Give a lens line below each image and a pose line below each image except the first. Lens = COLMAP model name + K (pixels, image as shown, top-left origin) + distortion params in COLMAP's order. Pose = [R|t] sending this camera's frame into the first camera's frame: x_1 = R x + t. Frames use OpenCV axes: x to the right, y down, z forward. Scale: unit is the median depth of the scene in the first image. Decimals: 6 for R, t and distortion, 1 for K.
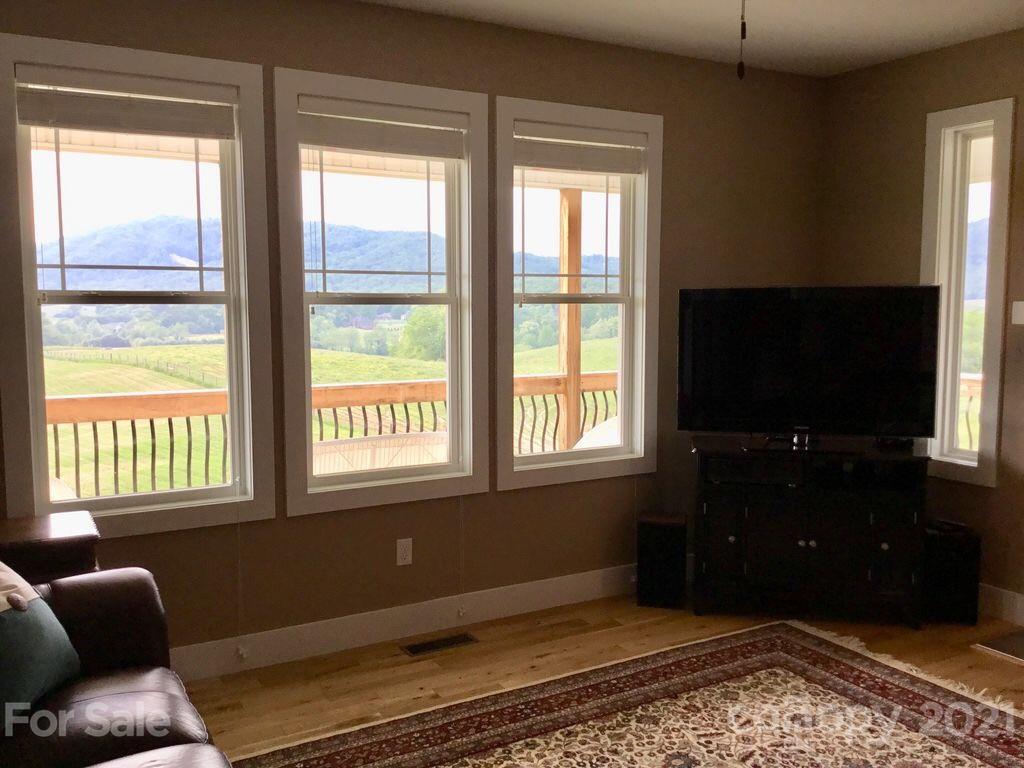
lens RADIAL K [[852.6, 0, 502.5], [0, 852.6, 405.5], [0, 0, 1]] dist [0.007194, -0.013709]
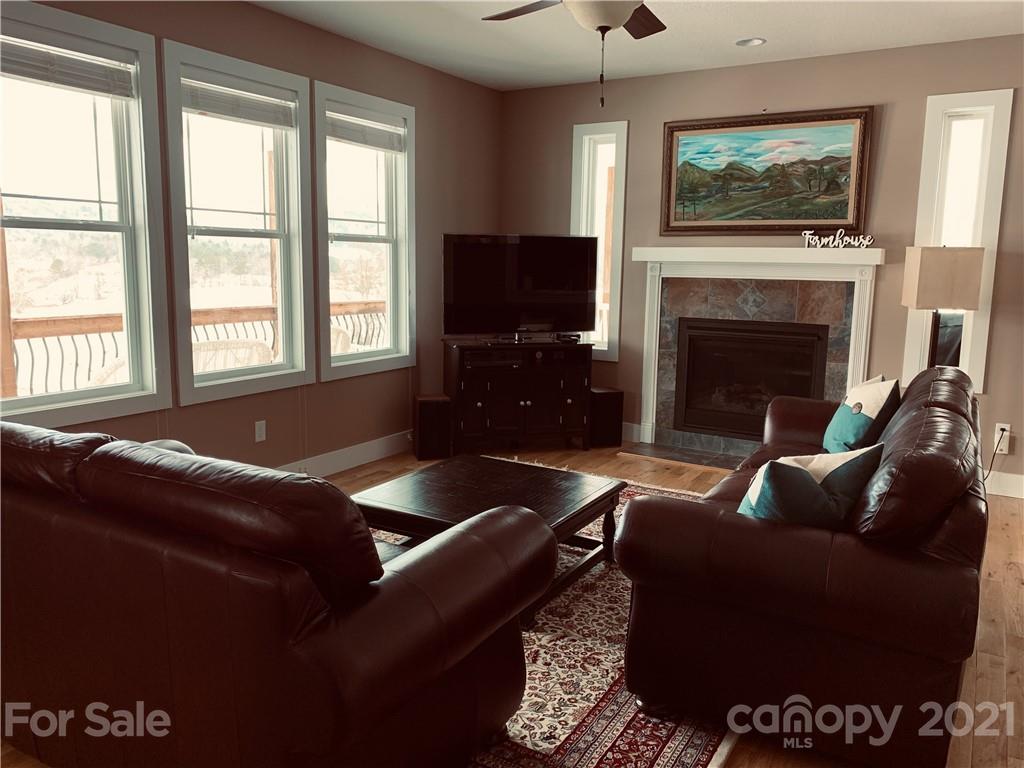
lens RADIAL K [[779.1, 0, 508.5], [0, 779.1, 382.3], [0, 0, 1]] dist [0.006191, -0.004843]
pose [[0.859570, -0.054233, 0.508133, -0.374719], [0.022653, 0.997419, 0.068133, 0.024399], [-0.510516, -0.047054, 0.858580, -0.197515]]
